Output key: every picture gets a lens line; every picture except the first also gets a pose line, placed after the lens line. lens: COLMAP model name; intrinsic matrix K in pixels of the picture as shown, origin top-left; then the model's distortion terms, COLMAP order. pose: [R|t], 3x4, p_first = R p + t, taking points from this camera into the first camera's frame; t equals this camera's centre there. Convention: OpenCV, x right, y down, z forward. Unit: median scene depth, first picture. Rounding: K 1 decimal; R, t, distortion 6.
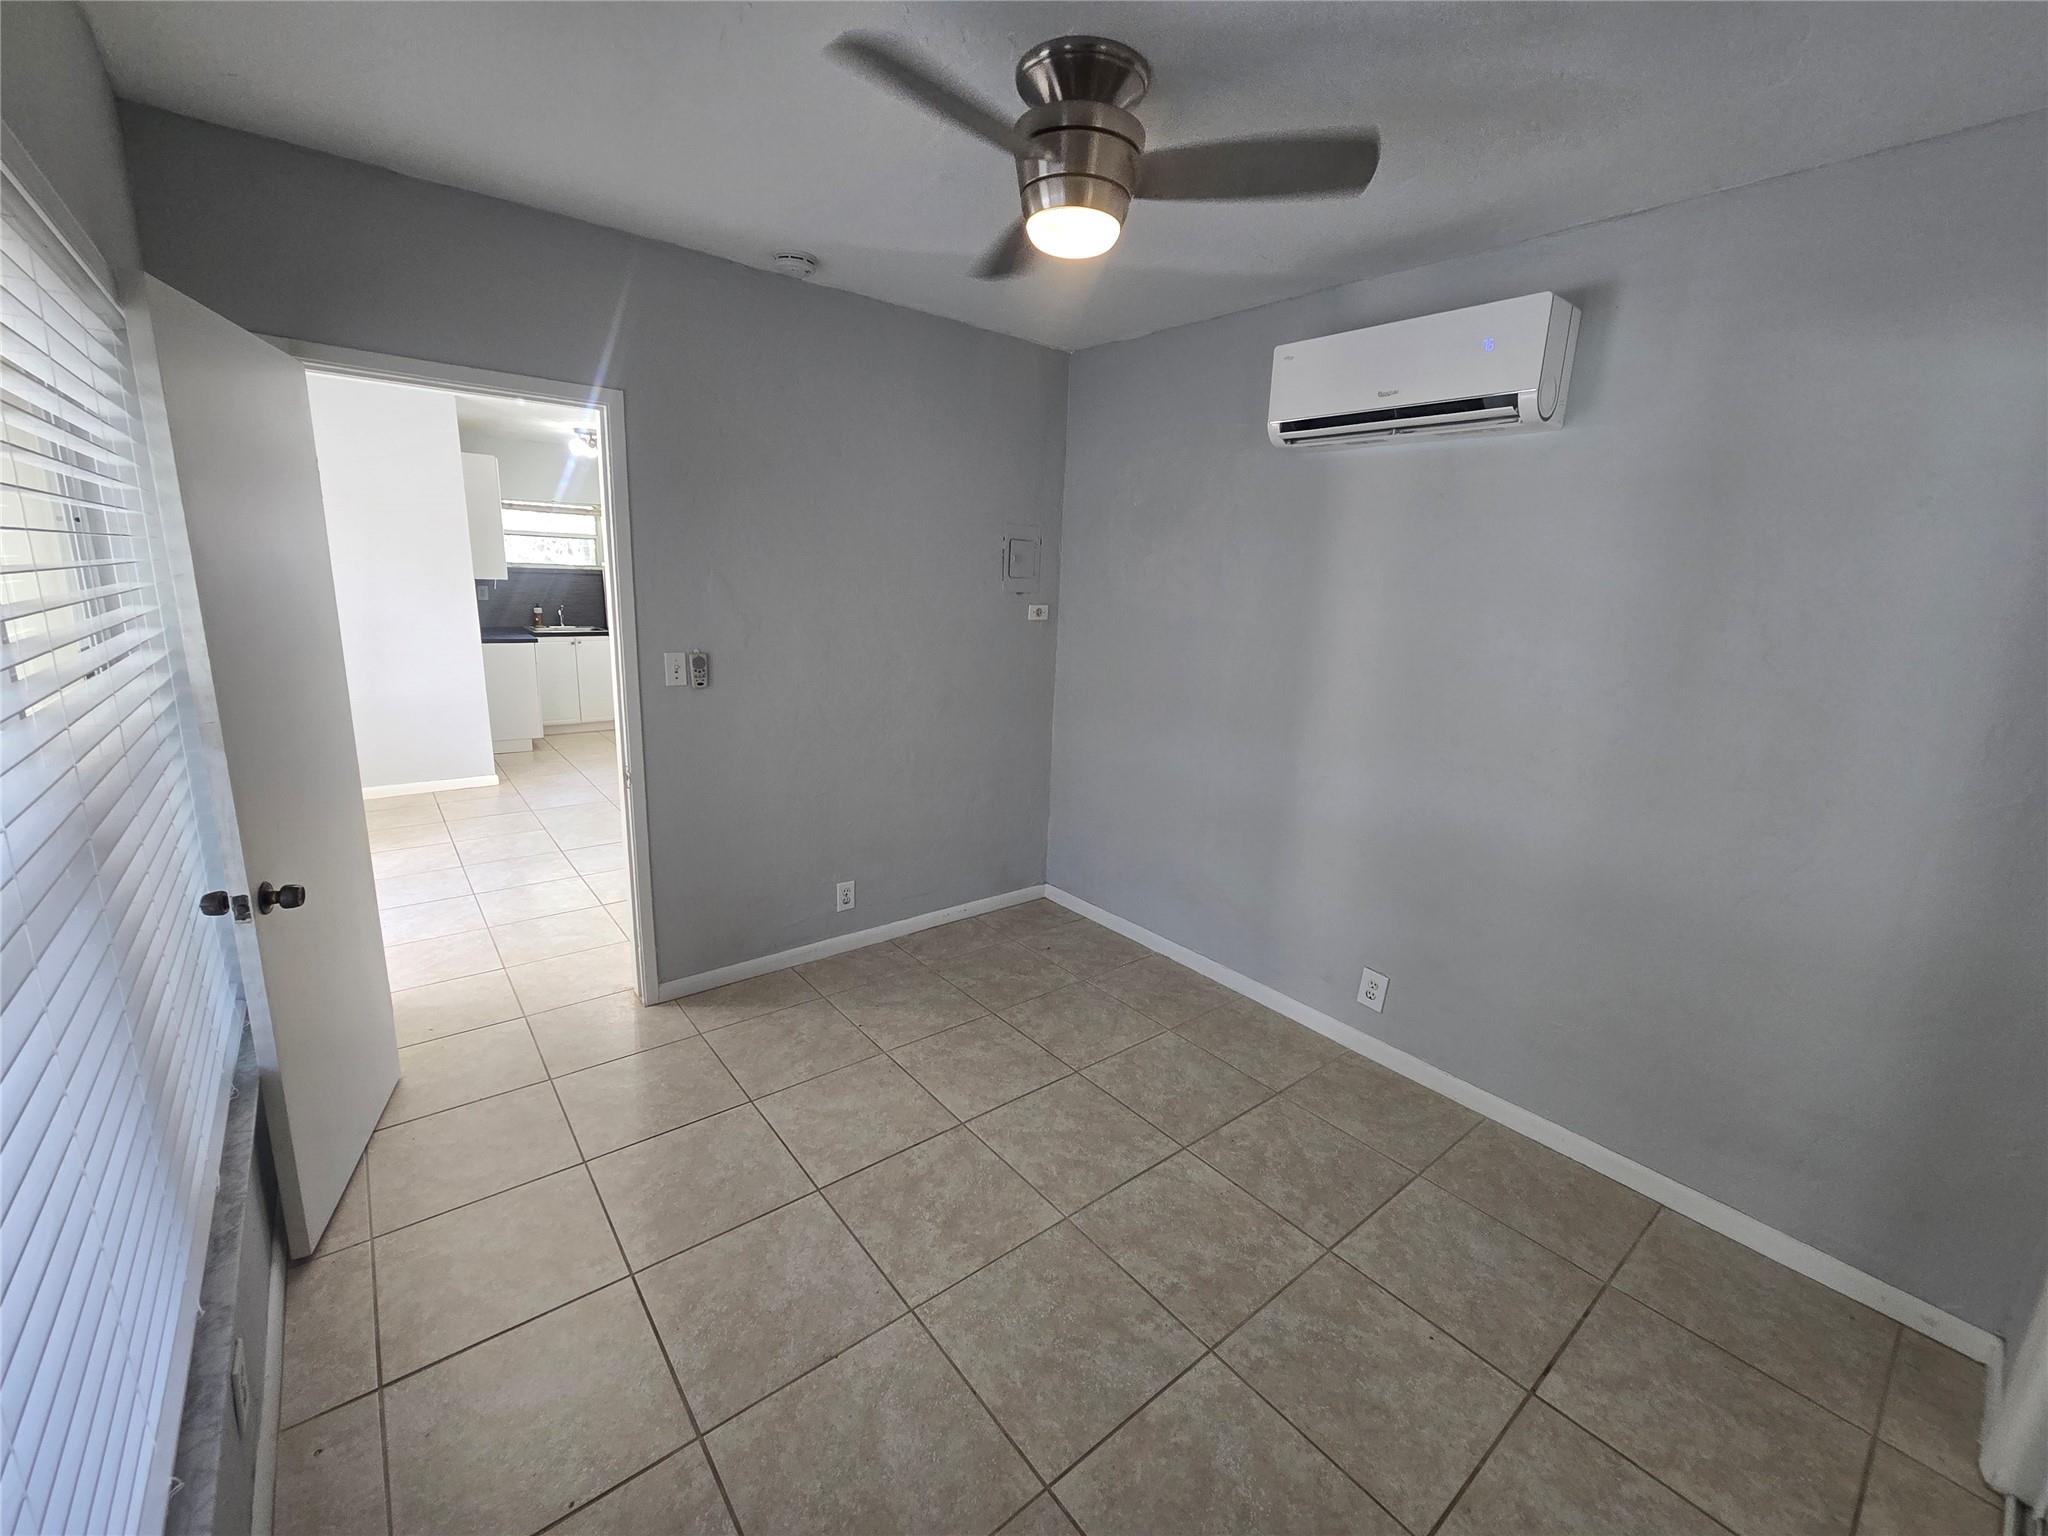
lens RADIAL K [[838.3, 0, 1026.3], [0, 838.3, 759.1], [0, 0, 1]] dist [-0.004069, 0.000709]
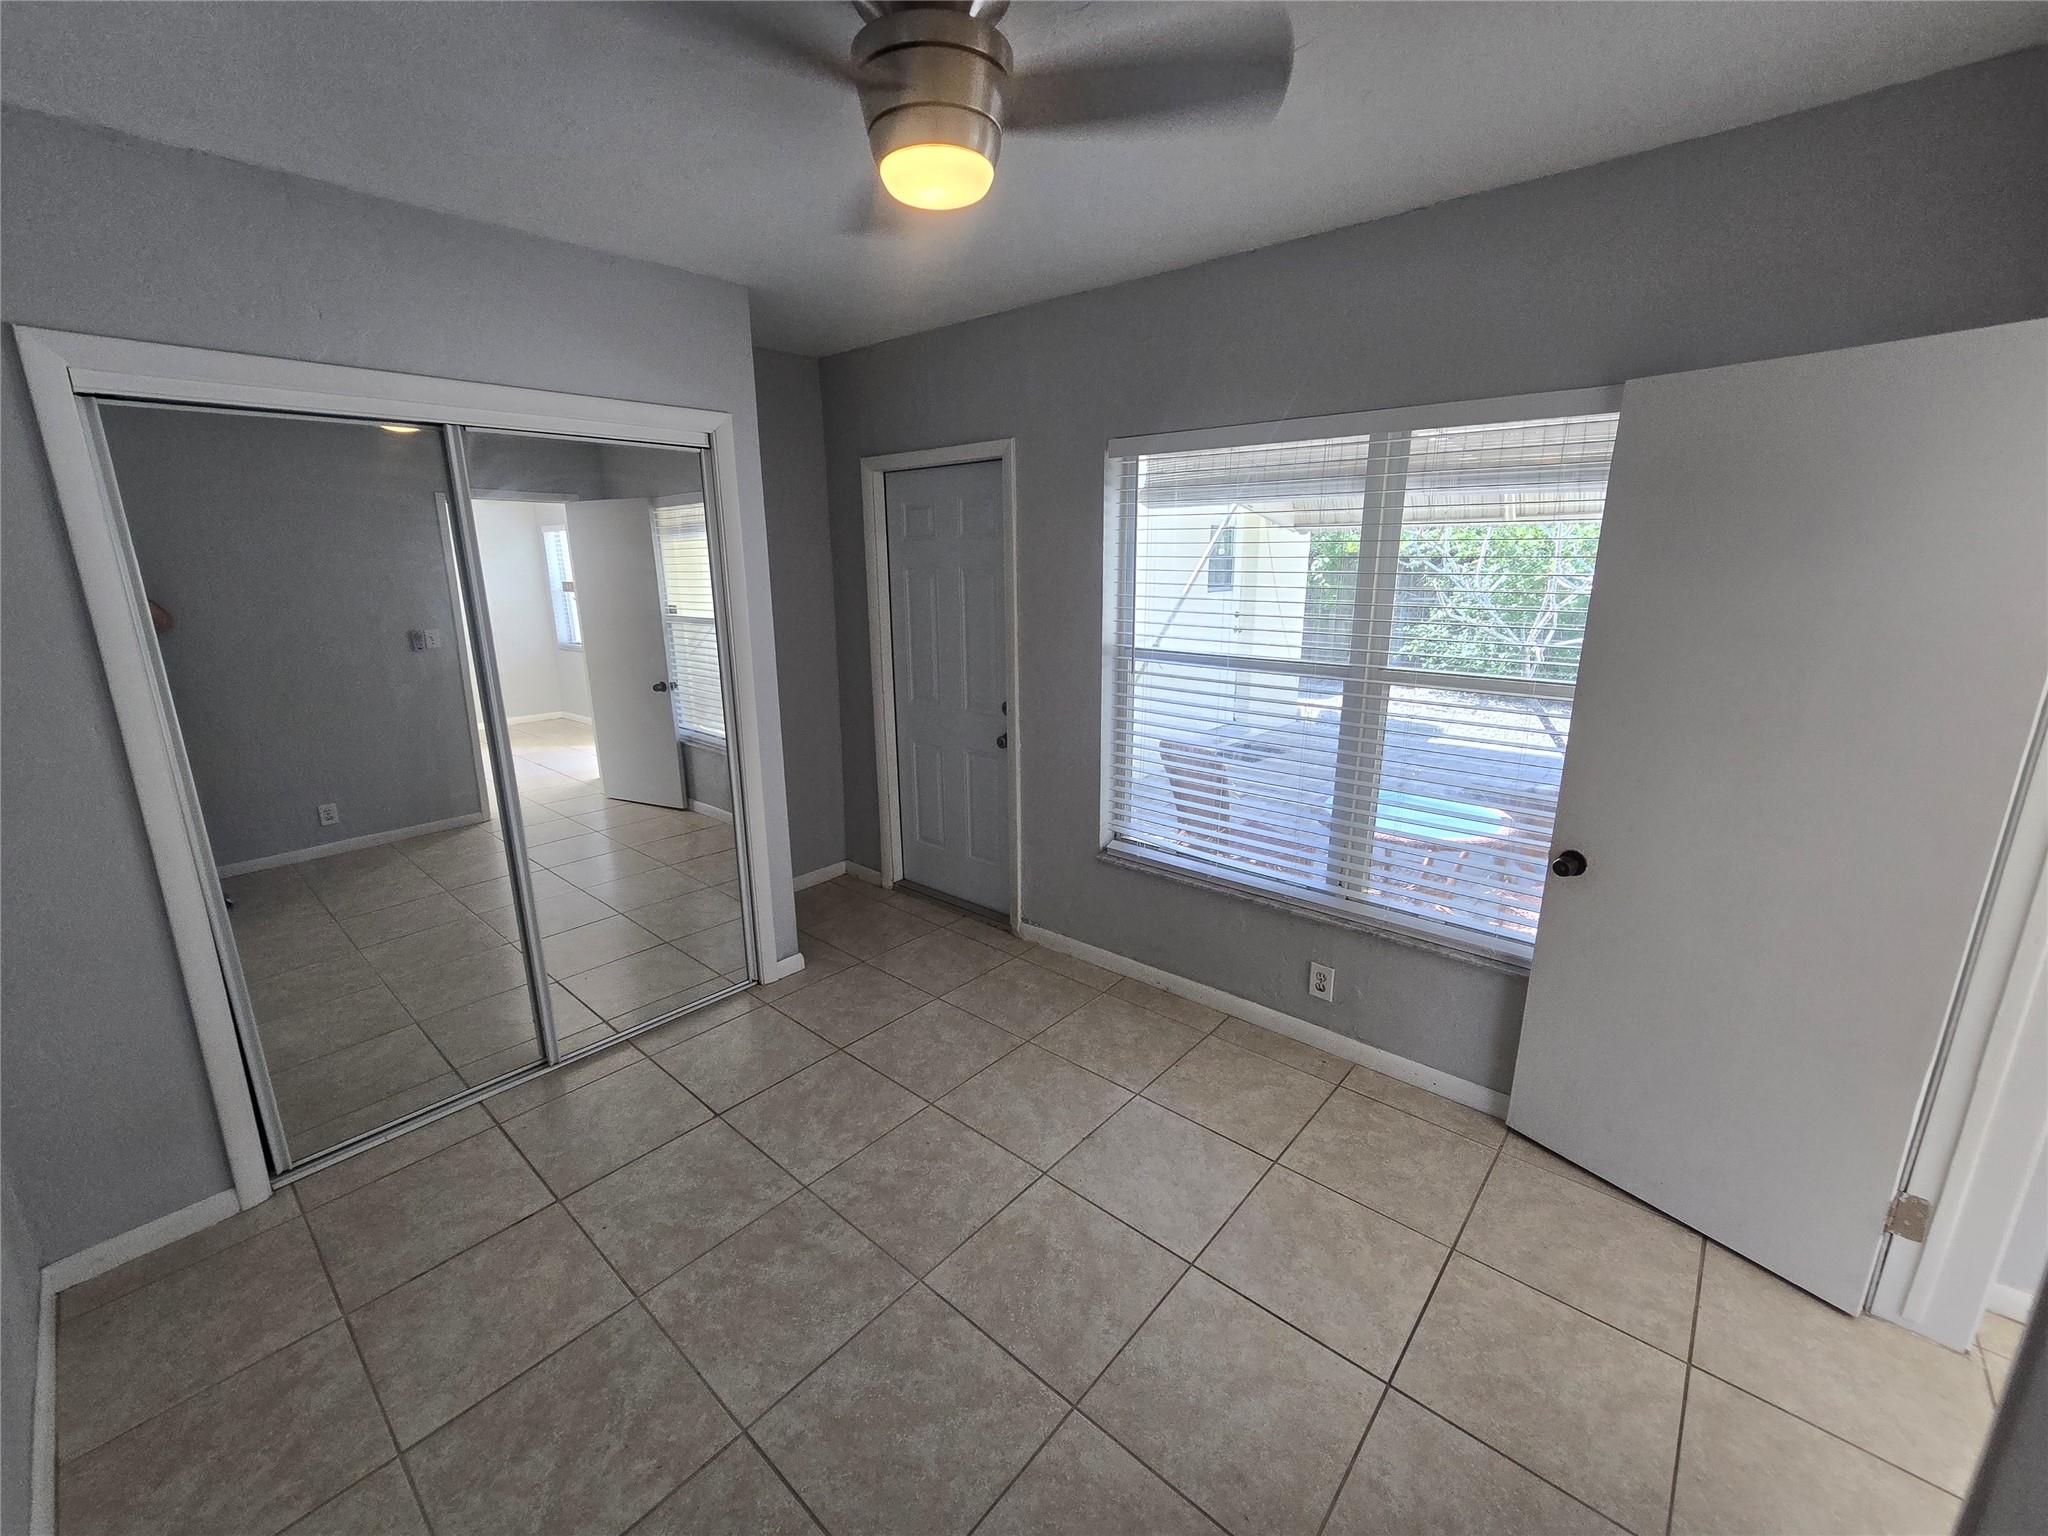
lens RADIAL K [[838.3, 0, 1020.2], [0, 838.3, 764.7], [0, 0, 1]] dist [-0.004069, 0.000709]
pose [[-0.986060, 0.005140, -0.166311, 0.086265], [-0.070020, 0.893895, 0.442774, -0.365770], [0.150940, 0.448246, -0.881074, 1.518403]]
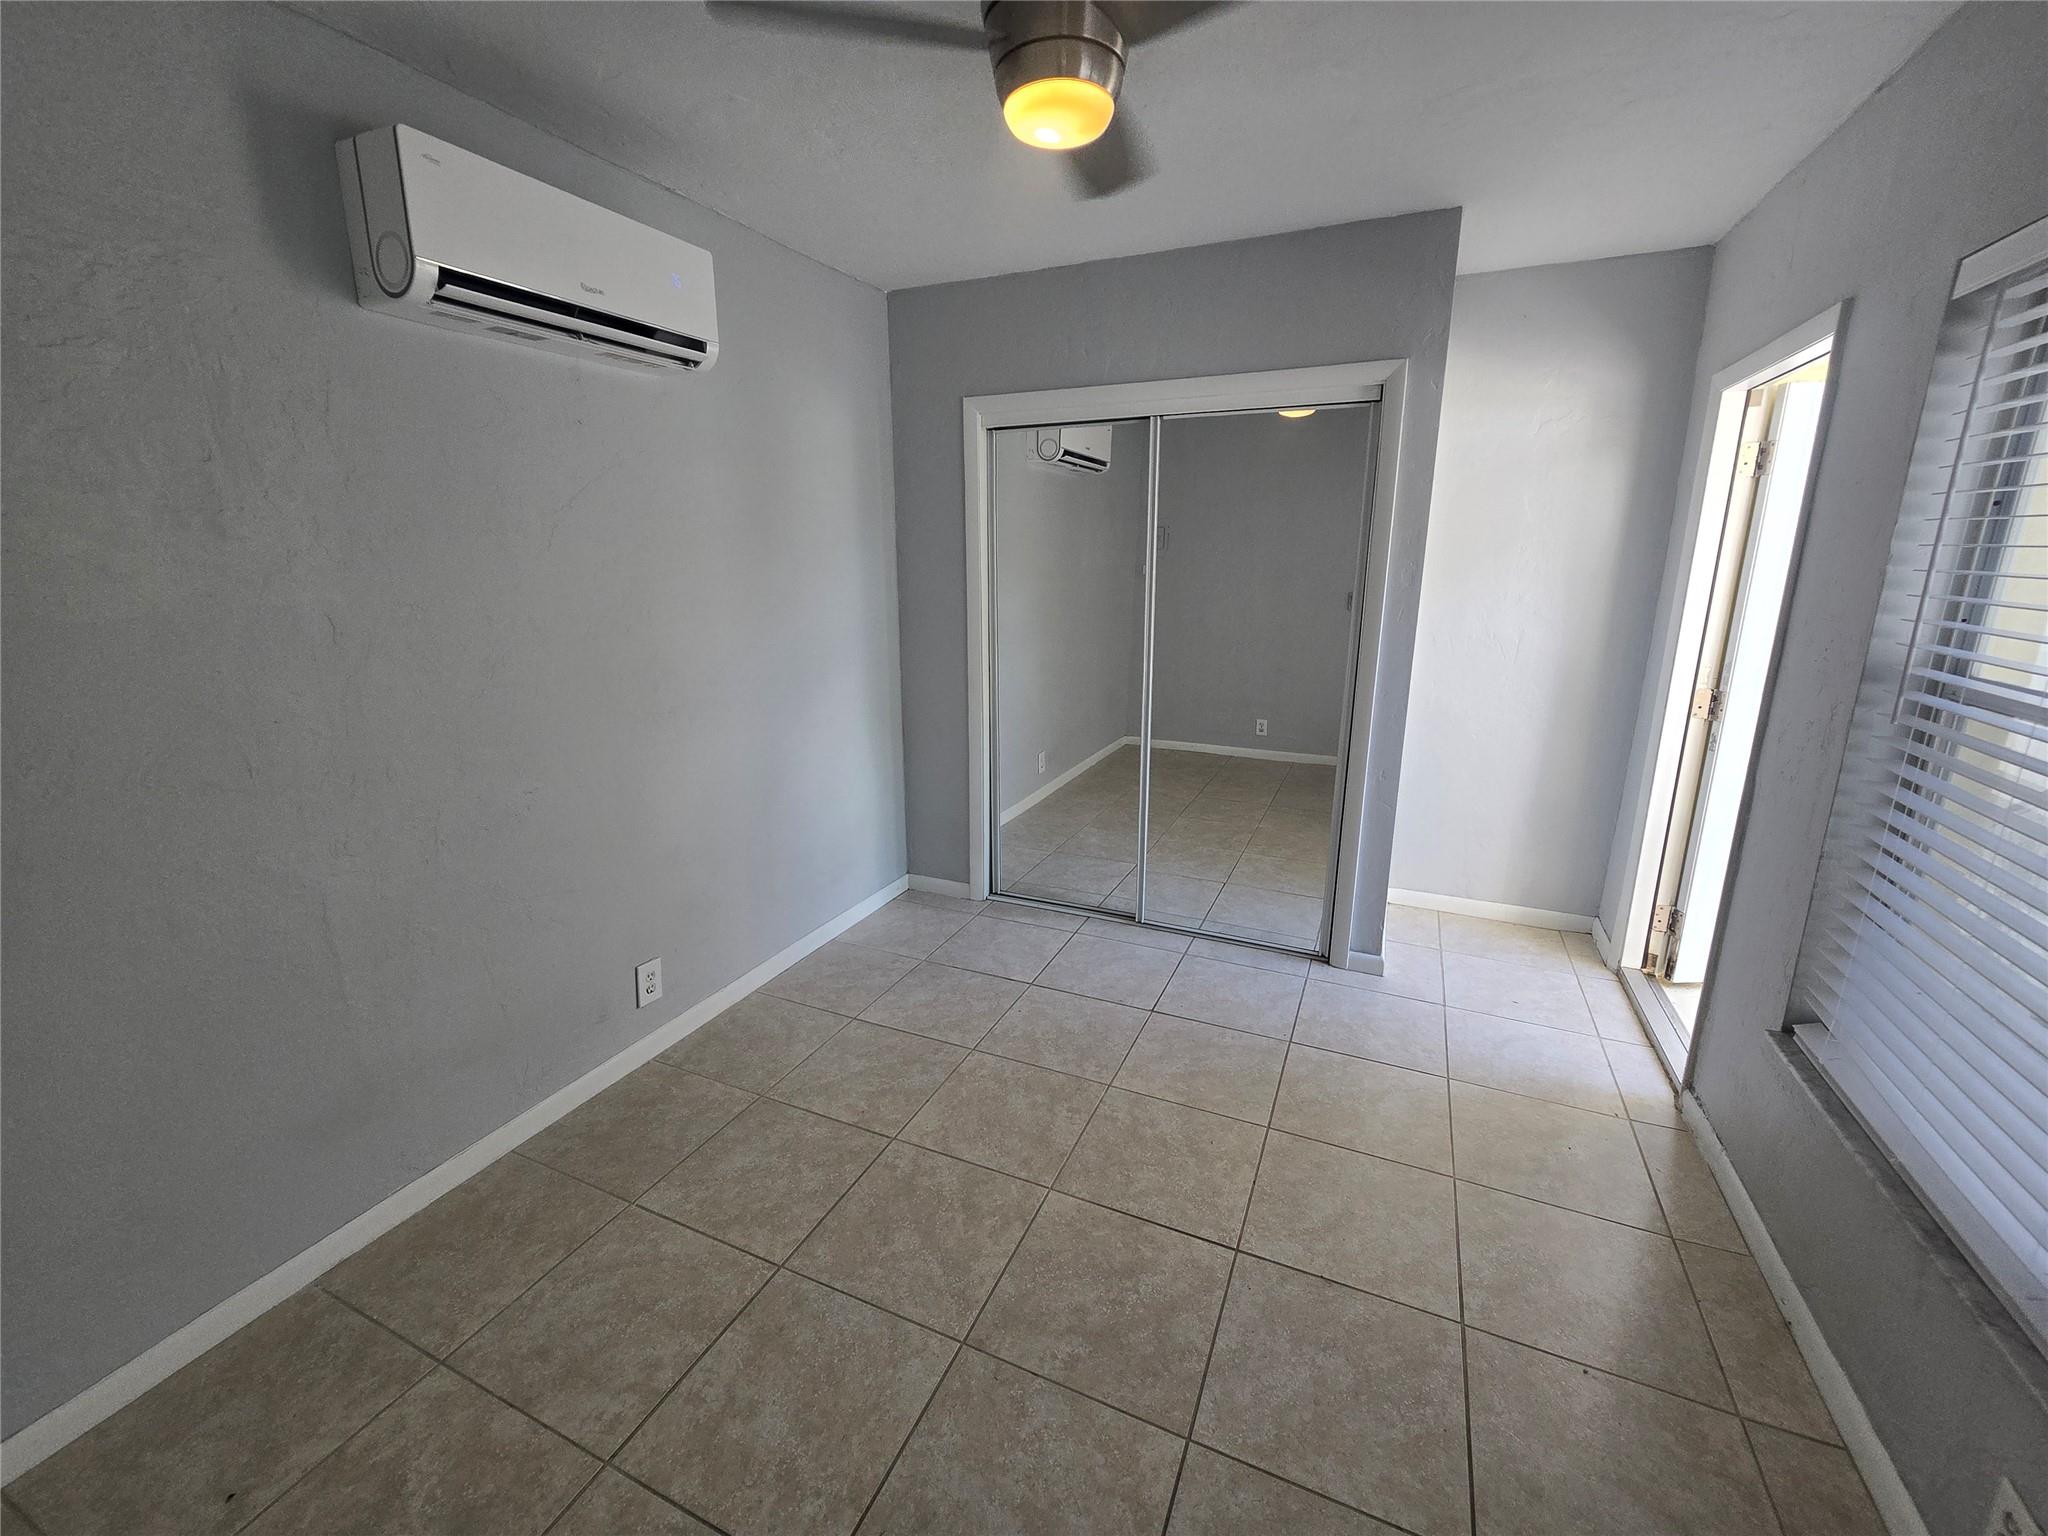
lens RADIAL K [[838.3, 0, 1016.5], [0, 838.3, 757.5], [0, 0, 1]] dist [-0.004069, 0.000709]
pose [[-0.439835, -0.258460, 0.860084, -0.624203], [0.180447, 0.912729, 0.366558, -0.270585], [-0.879764, 0.316424, -0.354812, 1.177183]]
